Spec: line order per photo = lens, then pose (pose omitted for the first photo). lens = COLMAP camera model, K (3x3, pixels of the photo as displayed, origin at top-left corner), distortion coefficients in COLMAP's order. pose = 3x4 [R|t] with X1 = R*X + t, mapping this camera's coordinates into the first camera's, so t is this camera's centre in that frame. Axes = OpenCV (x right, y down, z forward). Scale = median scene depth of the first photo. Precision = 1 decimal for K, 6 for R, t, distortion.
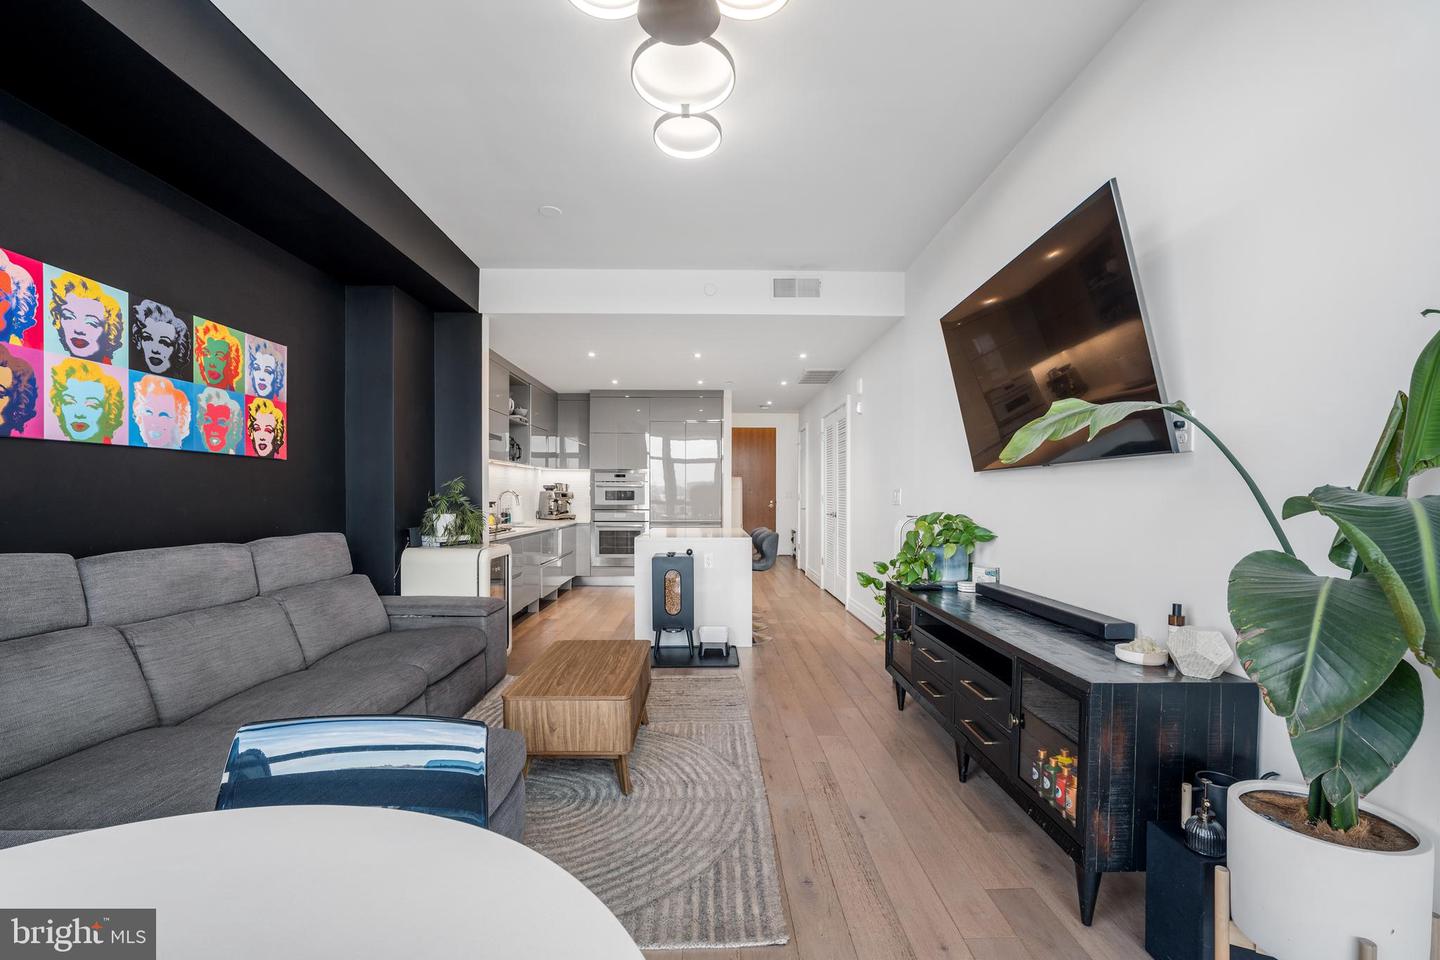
lens RADIAL K [[613.1, 0, 723.4], [0, 613.1, 502.8], [0, 0, 1]] dist [-0.034937, 0.012173]
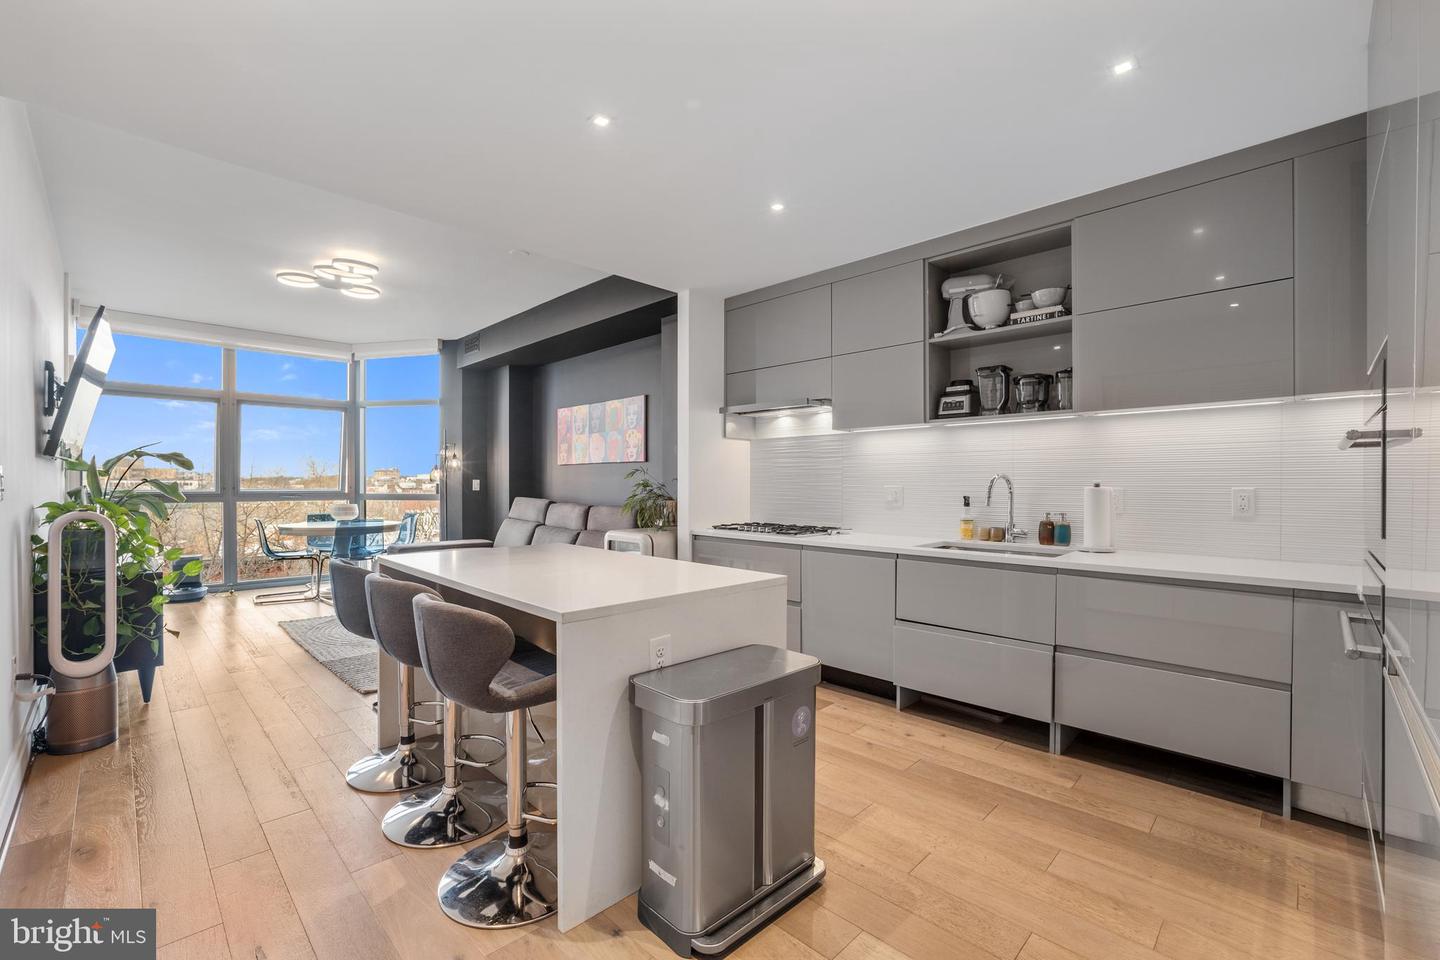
lens RADIAL K [[613.1, 0, 728.5], [0, 613.1, 487.4], [0, 0, 1]] dist [-0.034937, 0.012173]
pose [[-0.716460, 0.002253, -0.697624, 0.314235], [-0.012334, 0.999798, 0.015895, -0.030698], [0.697519, 0.019993, -0.716288, 2.493405]]
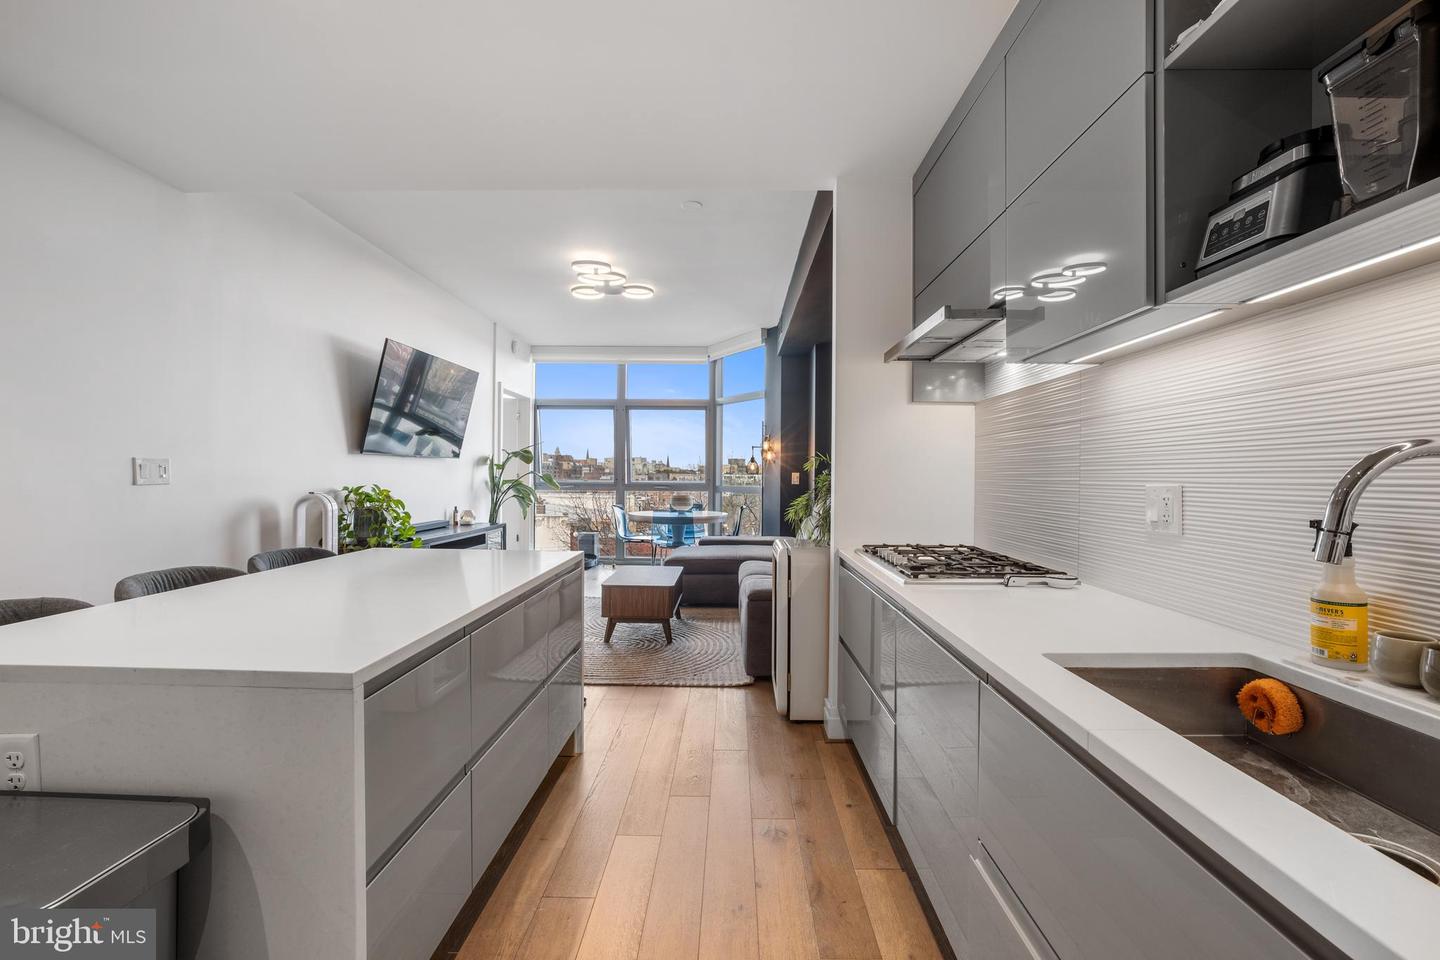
lens RADIAL K [[613.1, 0, 725.2], [0, 613.1, 481.3], [0, 0, 1]] dist [-0.034937, 0.012173]
pose [[-0.999112, -0.010427, 0.040834, -0.444319], [-0.009496, 0.999692, 0.022939, -0.028941], [-0.041061, 0.022531, -0.998903, 2.343688]]
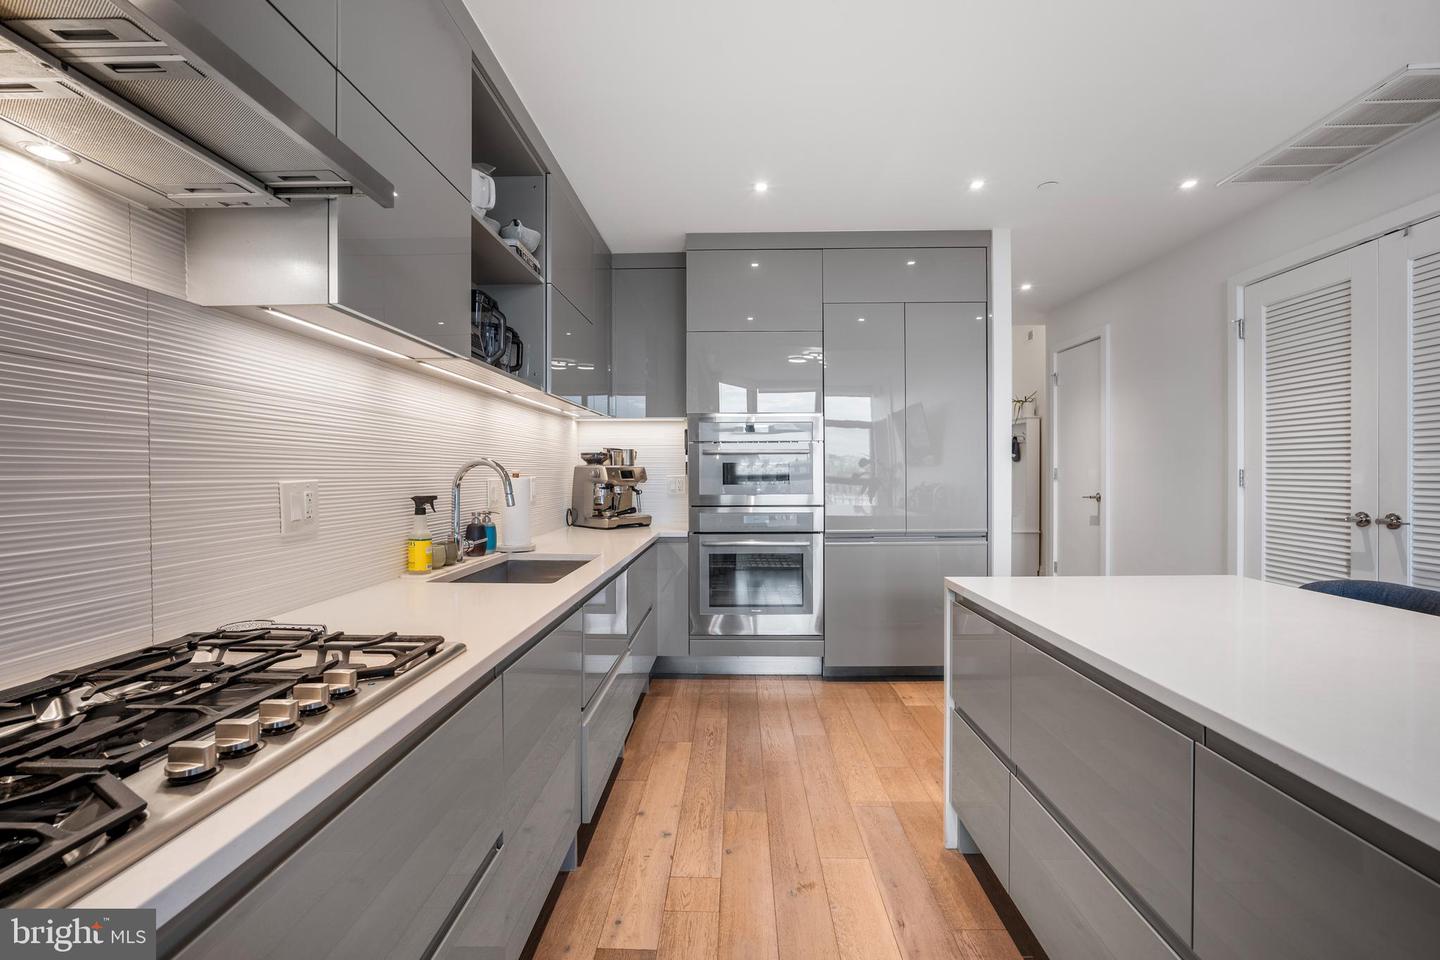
lens RADIAL K [[613.1, 0, 723.2], [0, 613.1, 484.9], [0, 0, 1]] dist [-0.034937, 0.012173]
pose [[0.998595, -0.006608, -0.052574, -0.424023], [0.006863, 0.999966, 0.004666, -0.015322], [0.052541, -0.005021, 0.998606, 1.404902]]
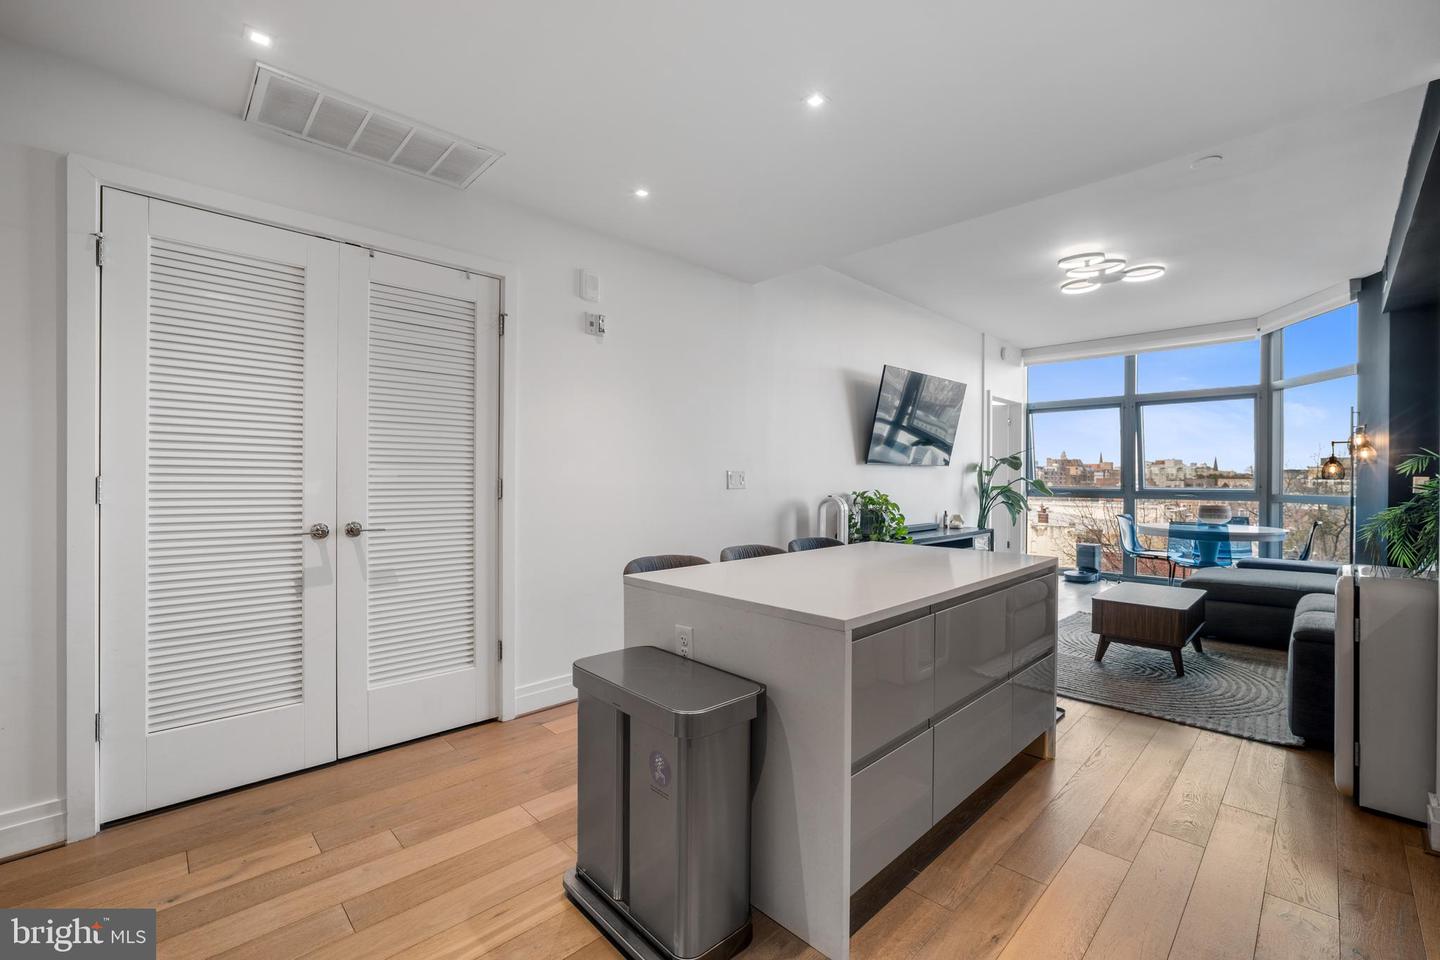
lens RADIAL K [[613.1, 0, 722.2], [0, 613.1, 481.9], [0, 0, 1]] dist [-0.034937, 0.012173]
pose [[-0.681206, -0.007185, 0.732057, -0.510899], [0.005542, 0.999873, 0.014970, -0.030399], [-0.732071, 0.014255, -0.681079, 2.417462]]
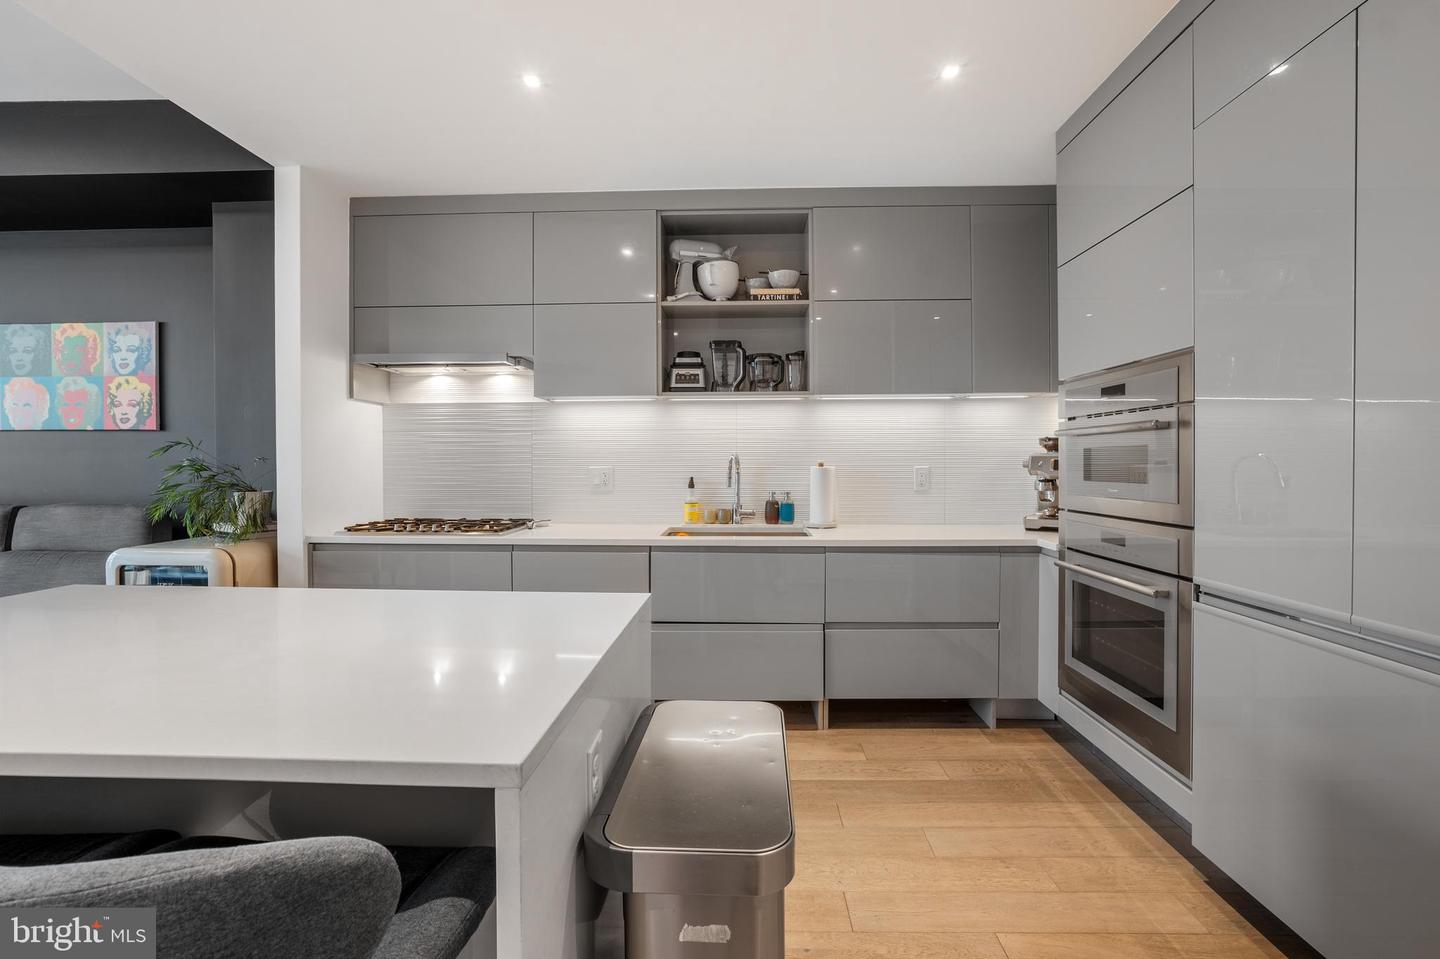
lens RADIAL K [[613.1, 0, 724.5], [0, 613.1, 468.8], [0, 0, 1]] dist [-0.034937, 0.012173]
pose [[-0.050300, 0.006803, -0.998711, 0.266963], [-0.011509, 0.999906, 0.007391, -0.024907], [0.998668, 0.011866, -0.050217, 2.112778]]
